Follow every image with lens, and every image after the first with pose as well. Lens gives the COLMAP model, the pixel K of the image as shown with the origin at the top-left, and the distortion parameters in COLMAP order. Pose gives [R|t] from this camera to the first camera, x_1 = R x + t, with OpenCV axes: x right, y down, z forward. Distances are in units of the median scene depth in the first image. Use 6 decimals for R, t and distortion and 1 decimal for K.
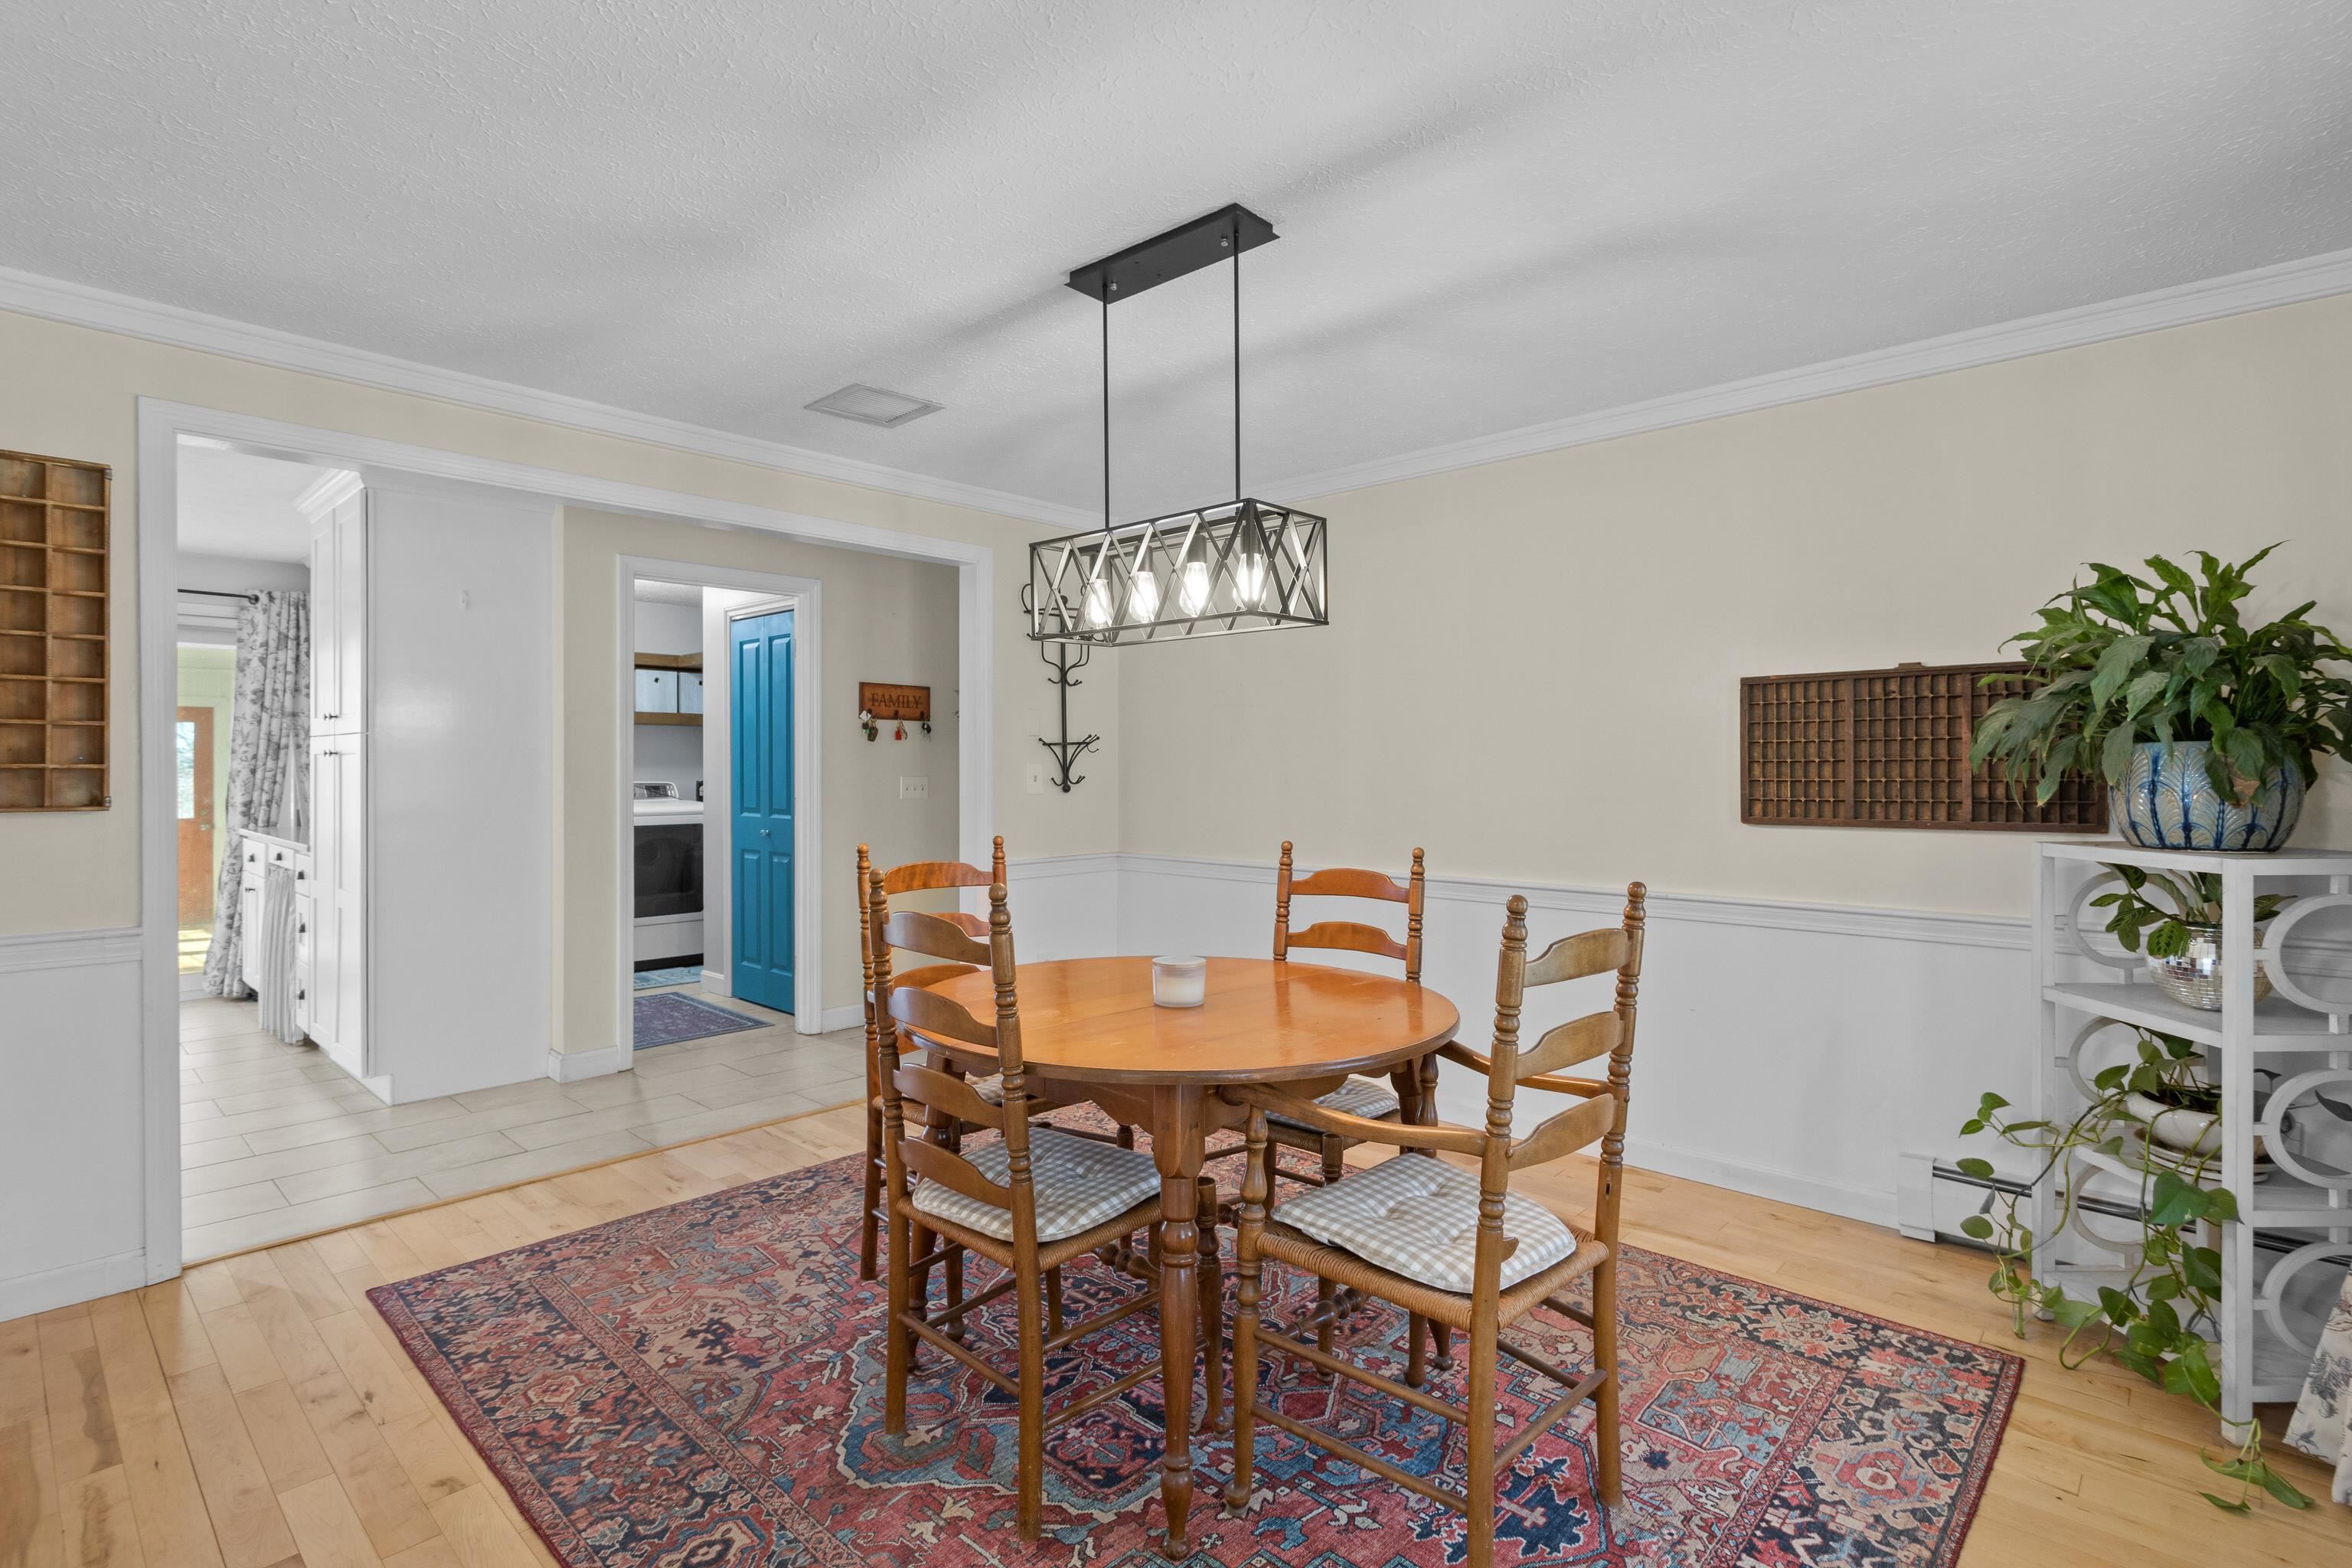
lens RADIAL K [[1131.7, 0, 1173.7], [0, 1131.7, 766.9], [0, 0, 1]] dist [-0.000934, -0.000454]
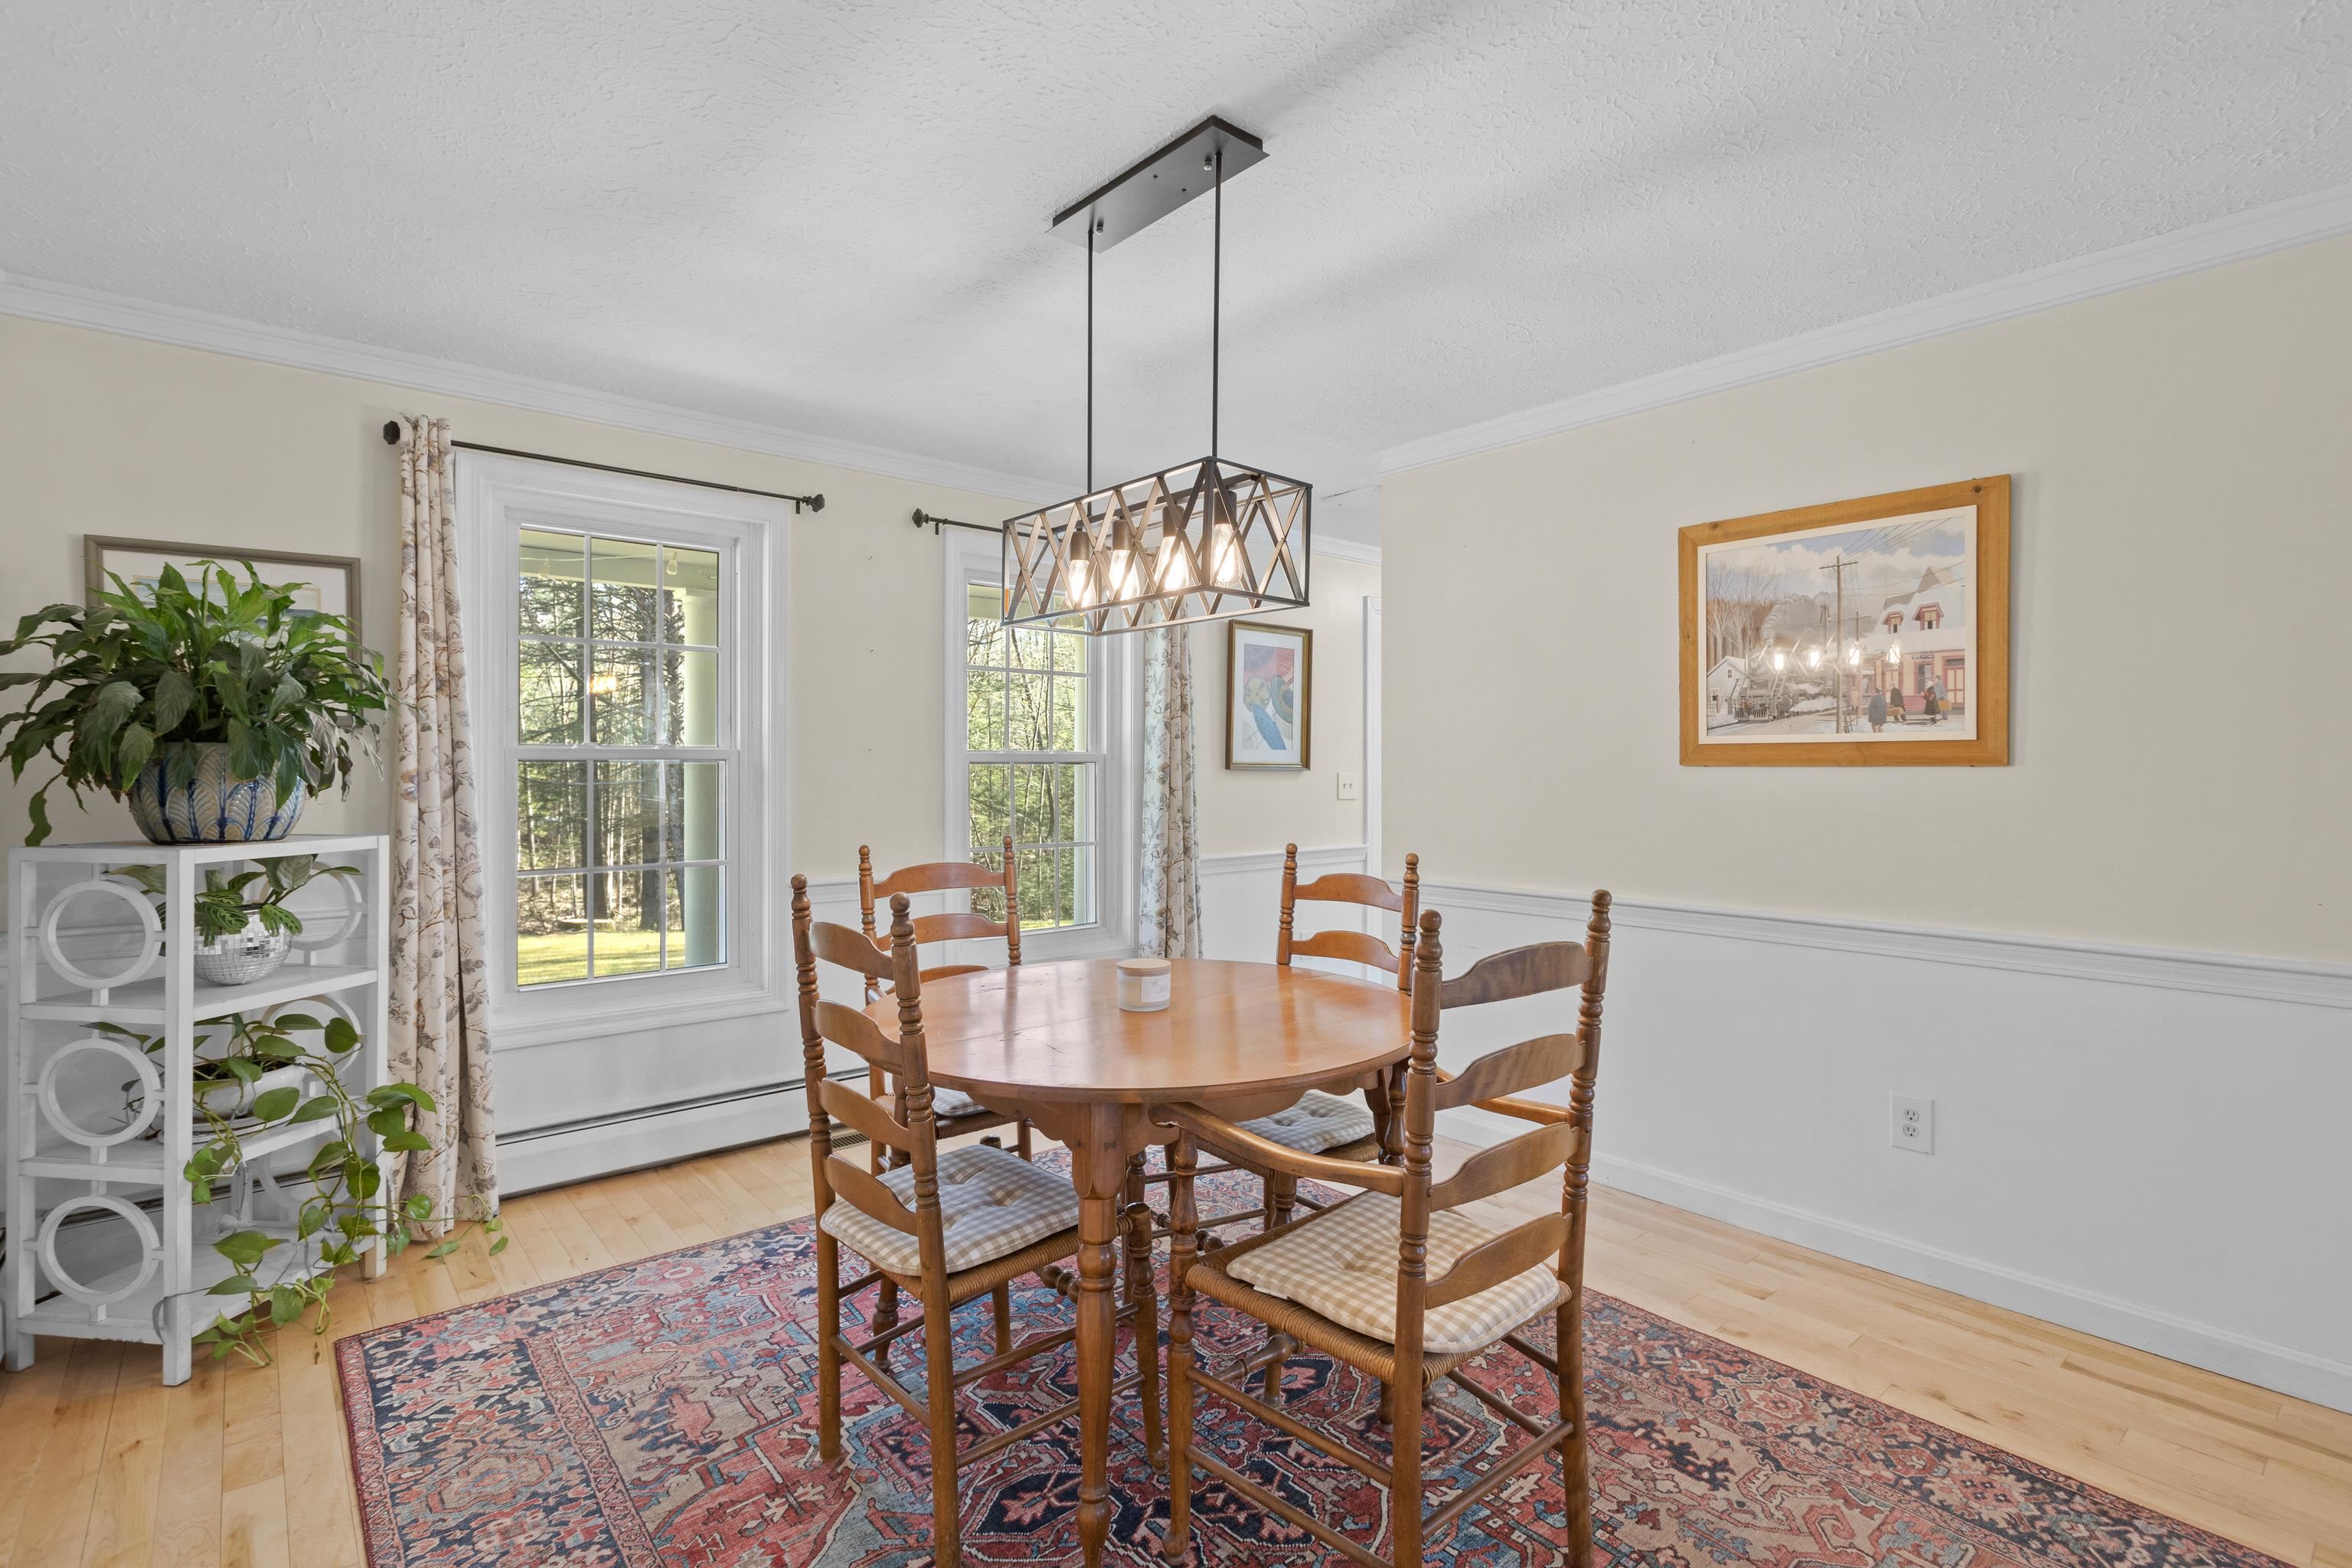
lens RADIAL K [[1131.7, 0, 1173.7], [0, 1131.7, 766.9], [0, 0, 1]] dist [-0.000934, -0.000454]
pose [[-0.993031, -0.001579, 0.117844, -0.134022], [-0.002050, 0.999990, -0.003878, 0.000087], [-0.117837, -0.004093, -0.993025, 1.950988]]
